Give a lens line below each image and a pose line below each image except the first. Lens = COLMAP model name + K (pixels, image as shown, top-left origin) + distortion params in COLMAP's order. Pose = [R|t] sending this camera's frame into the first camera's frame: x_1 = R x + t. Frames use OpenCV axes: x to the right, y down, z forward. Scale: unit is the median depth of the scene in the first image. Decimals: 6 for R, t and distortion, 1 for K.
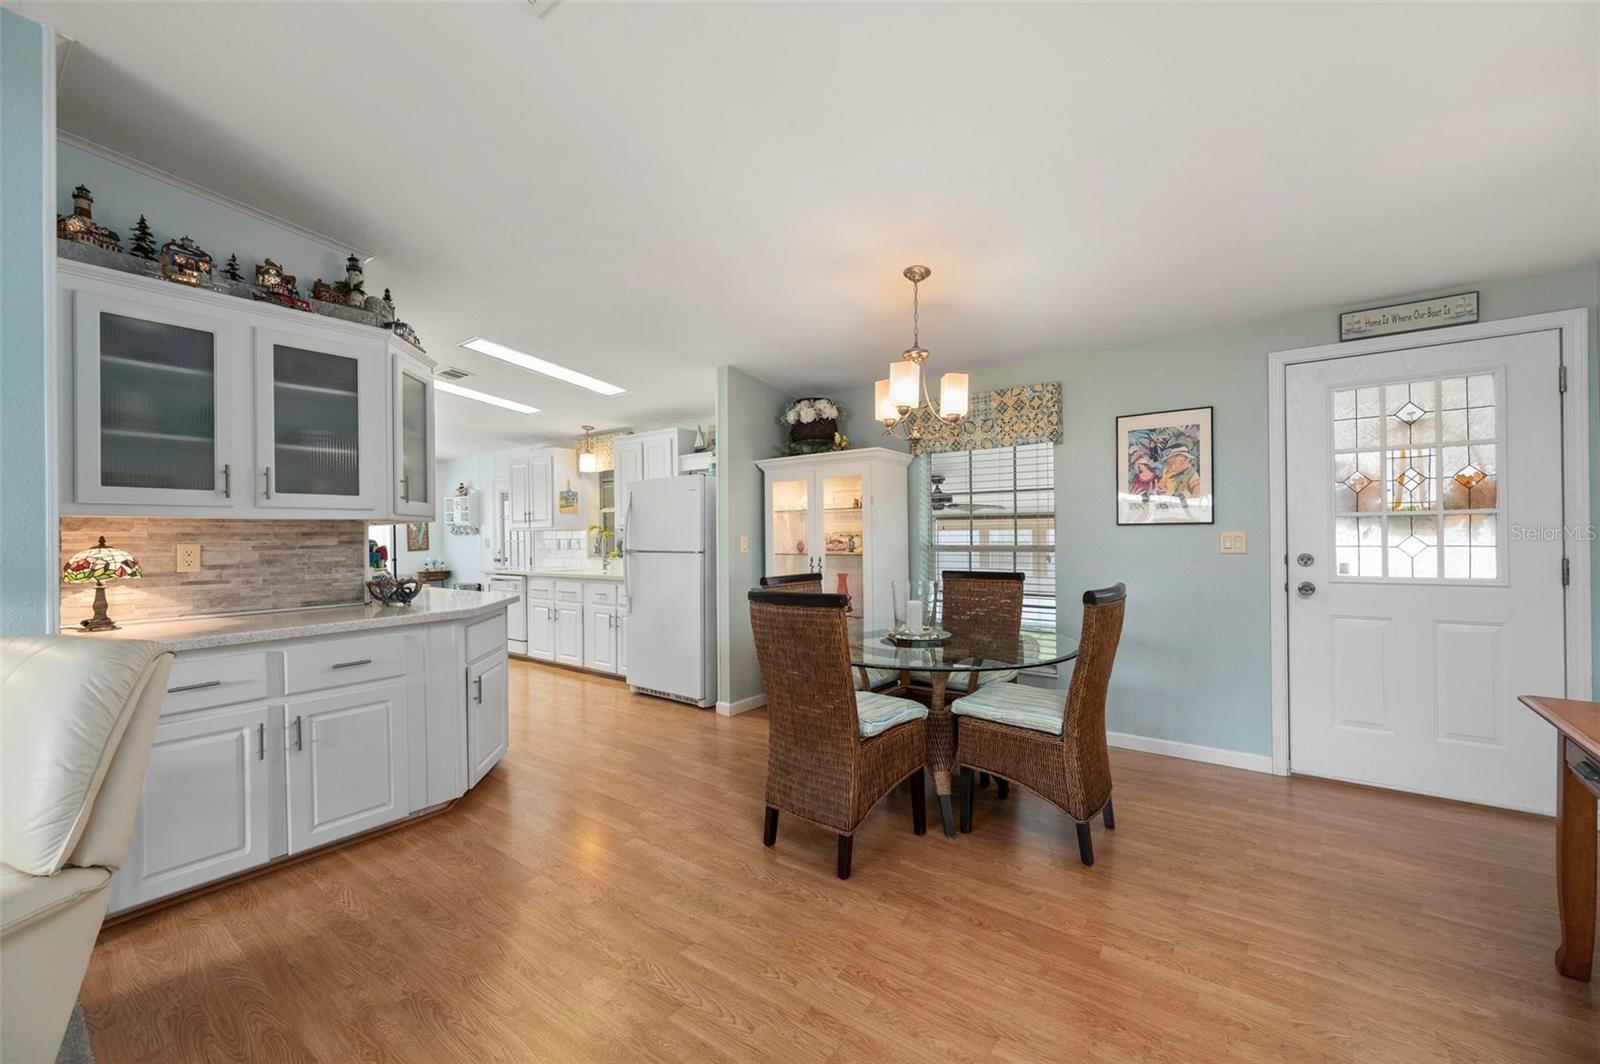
lens RADIAL K [[637.7, 0, 800.0], [0, 637.7, 532.0], [0, 0, 1]] dist [-0.000312, -0.000105]
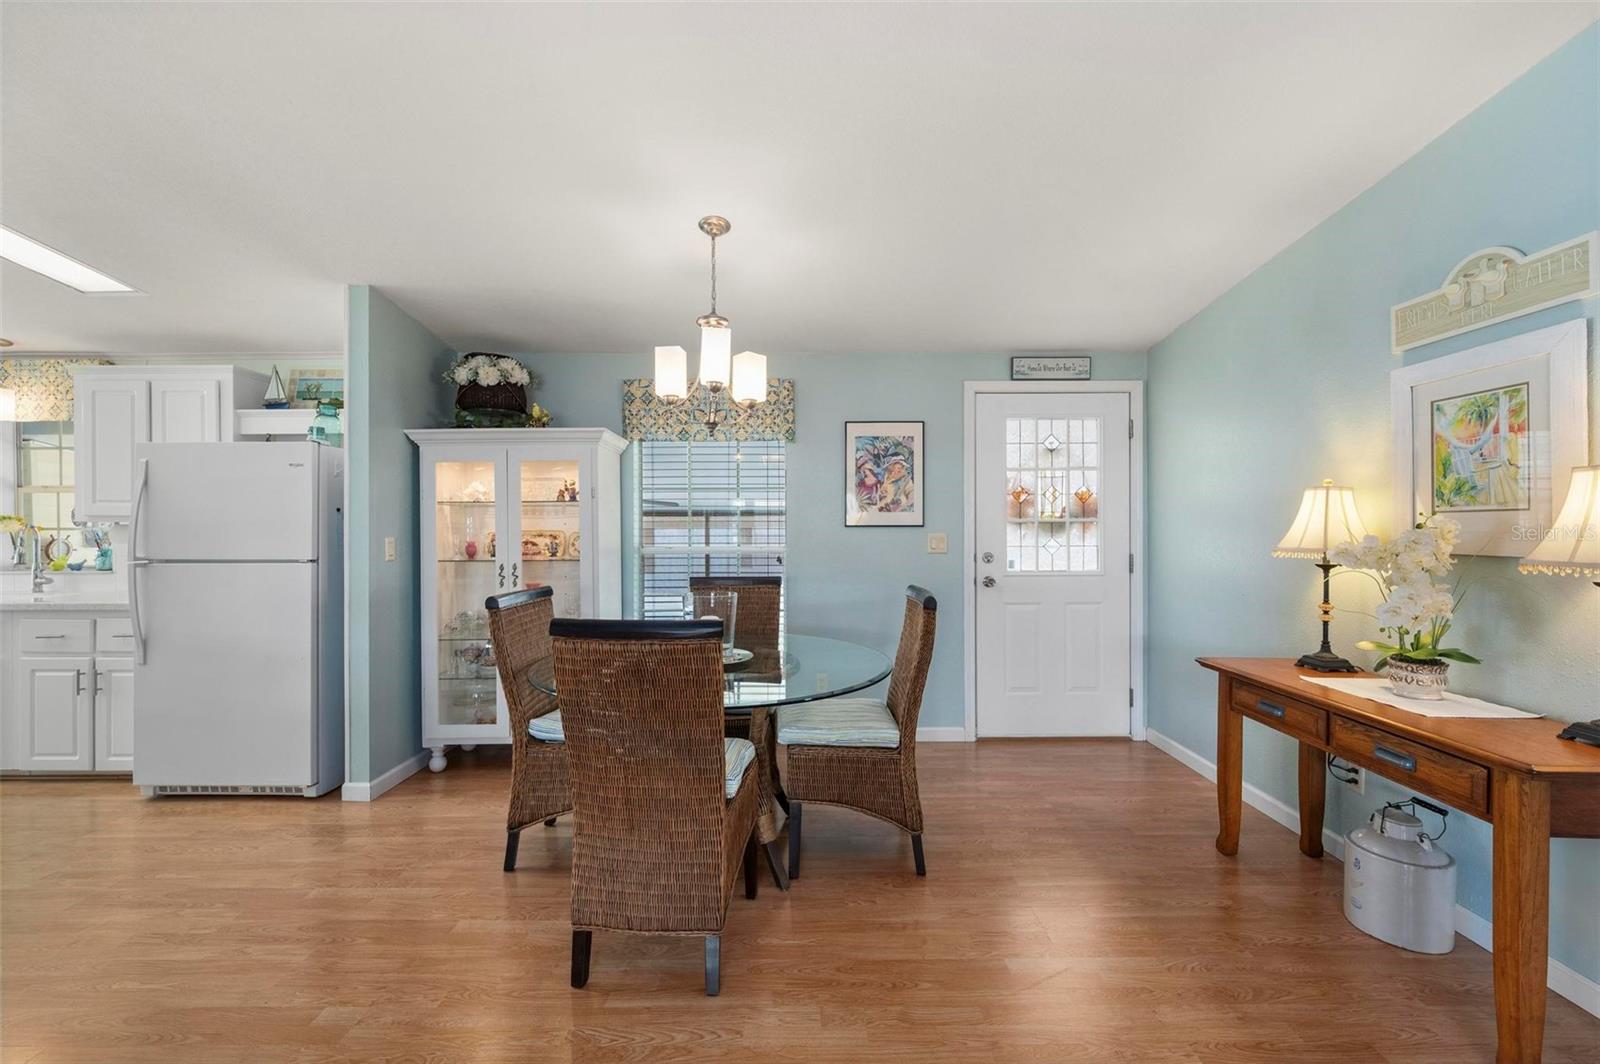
lens RADIAL K [[655.9, 0, 800.0], [0, 655.9, 532.0], [0, 0, 1]] dist [-0.001268, -0.000299]
pose [[0.798585, 0.004261, 0.601866, -0.226139], [-0.007939, 0.999963, 0.003454, -0.006295], [-0.601829, -0.007537, 0.798589, 0.225449]]
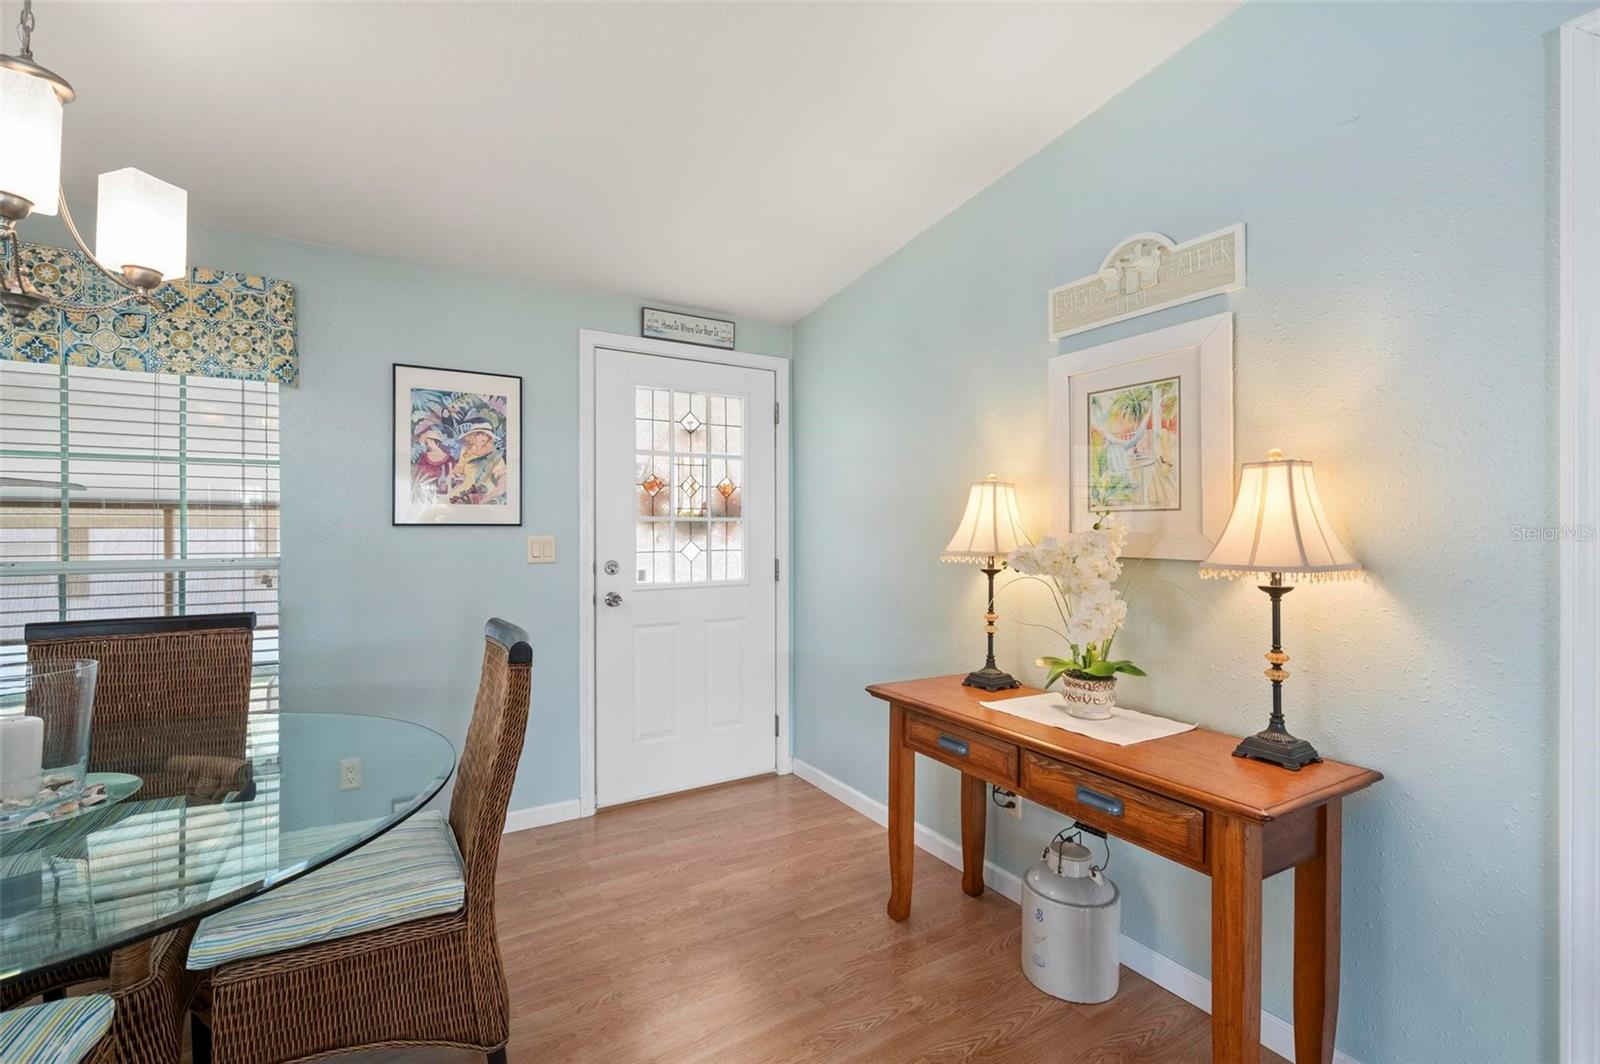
lens RADIAL K [[706.1, 0, 800.0], [0, 706.1, 532.0], [0, 0, 1]] dist [0.001634, -0.000570]
pose [[0.368668, 0.005754, 0.929543, -0.038429], [-0.007811, 0.999965, -0.003092, -0.005939], [-0.929528, -0.006121, 0.368700, 0.376312]]
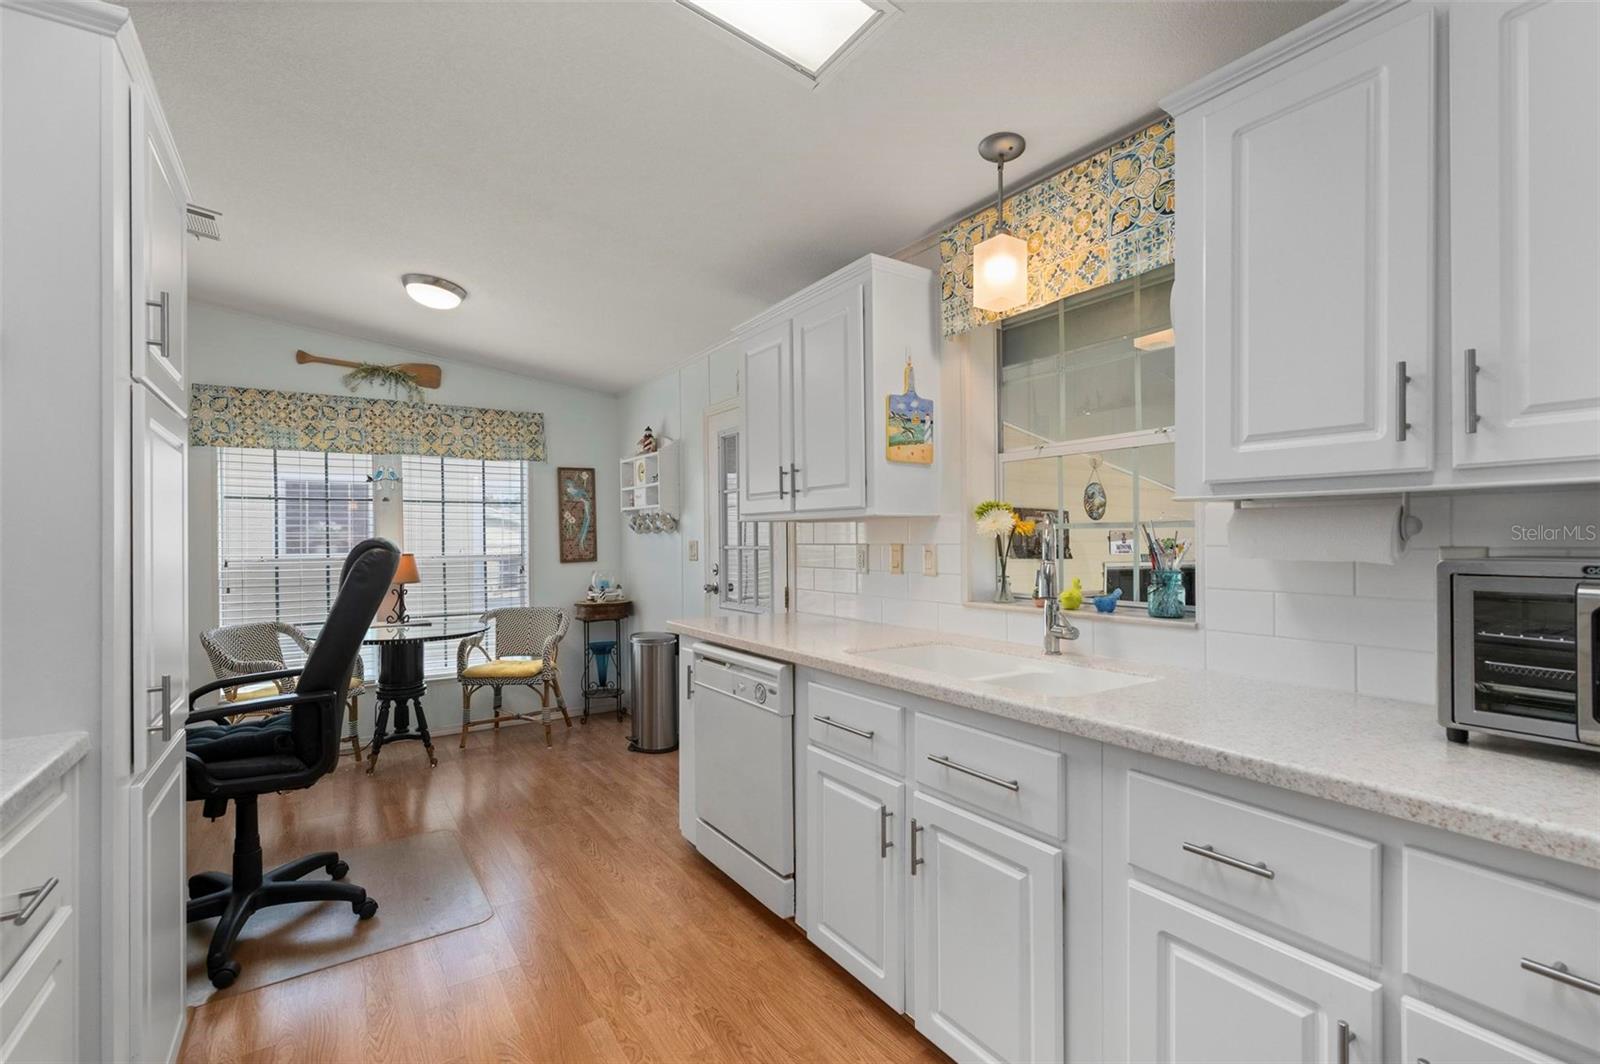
lens RADIAL K [[714.2, 0, 800.2], [0, 714.2, 538.1], [0, 0, 1]] dist [-0.000073, -0.000322]
pose [[0.945890, 0.005818, -0.324435, -0.628420], [-0.004210, 0.999975, 0.005657, 0.013592], [0.324460, -0.003985, 0.945891, 1.348895]]
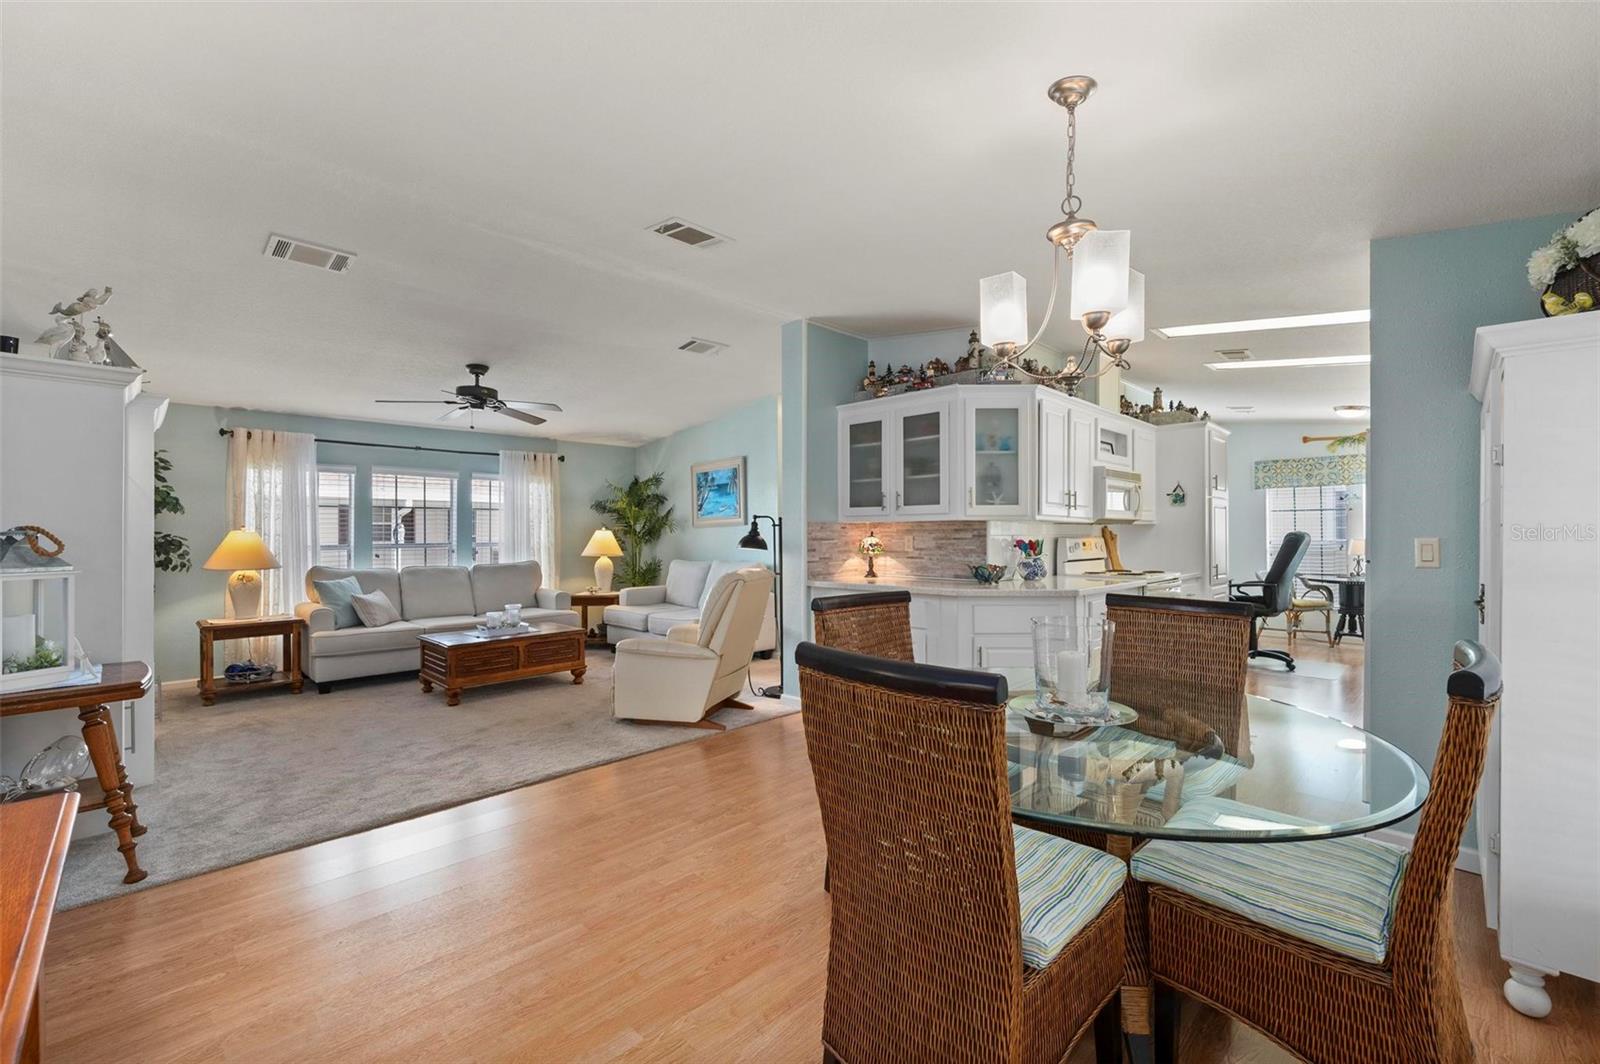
lens RADIAL K [[669.9, 0, 800.6], [0, 669.9, 526.7], [0, 0, 1]] dist [-0.001227, -0.000193]
pose [[-0.131126, 0.004401, -0.991356, 0.769917], [0.008297, 0.999960, 0.003342, -0.011947], [0.991331, -0.007787, -0.131158, 0.772339]]
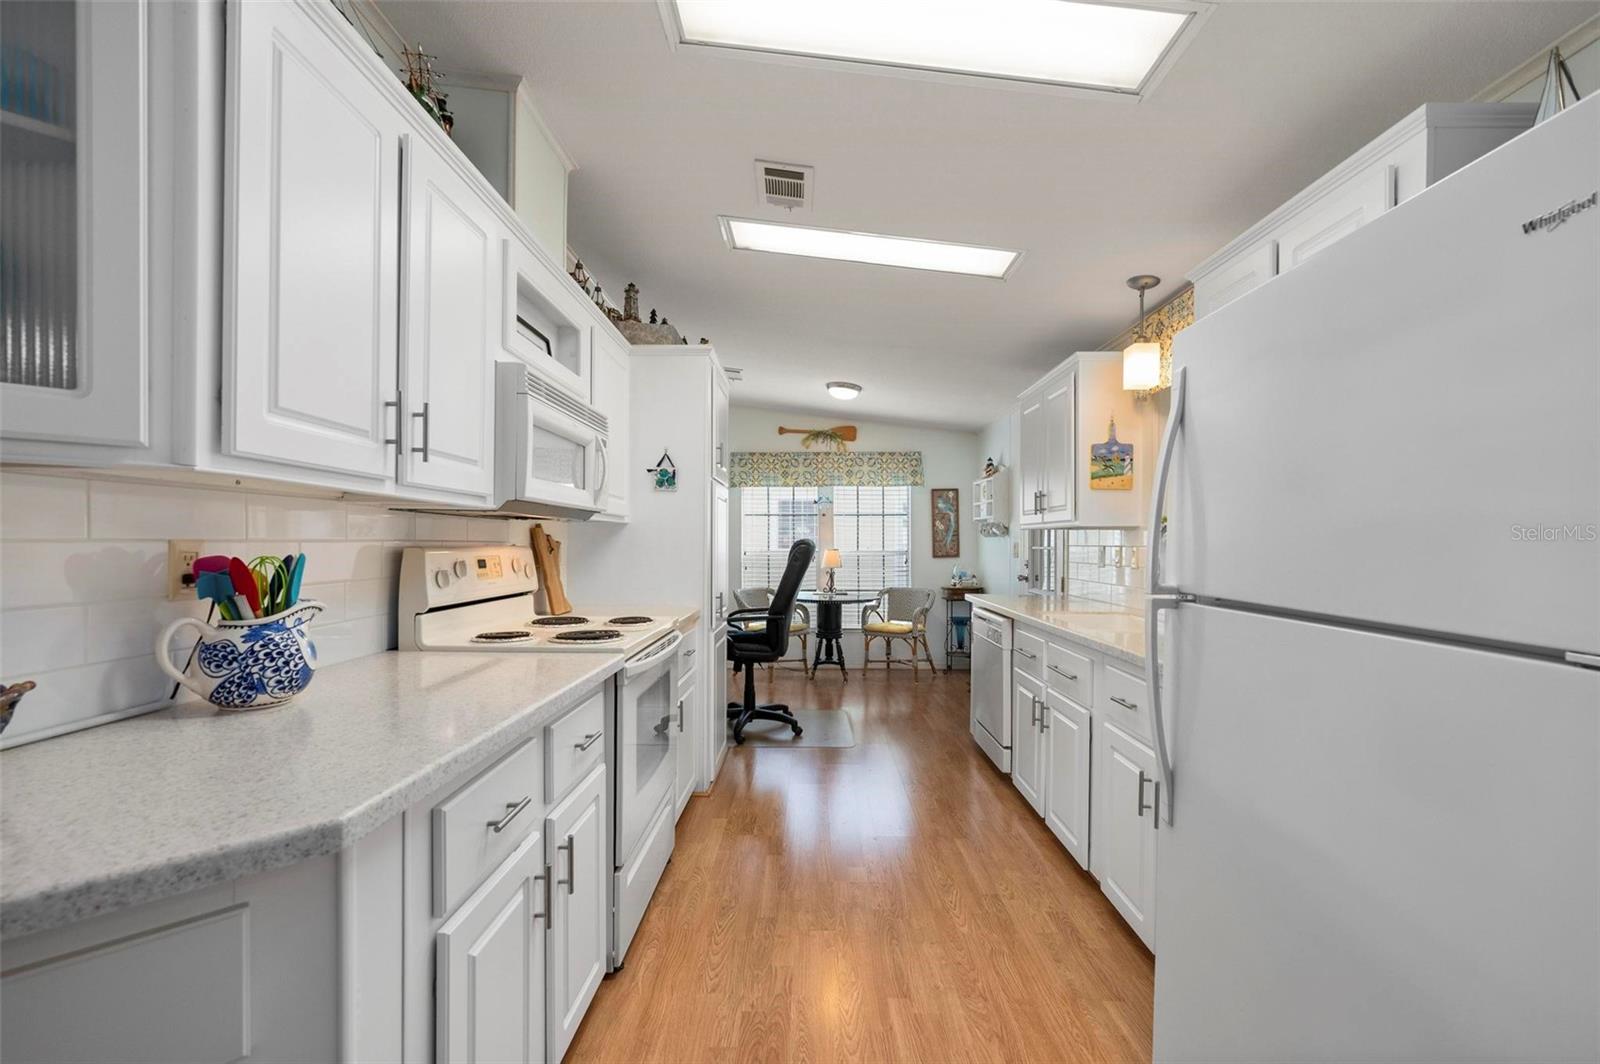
lens RADIAL K [[678.1, 0, 791.8], [0, 678.1, 547.6], [0, 0, 1]] dist [-0.000038, -0.000016]
pose [[0.584205, 0.021456, -0.811322, -0.202283], [-0.007949, 0.999754, 0.020715, 0.008627], [0.811567, -0.005653, 0.584232, 1.099273]]
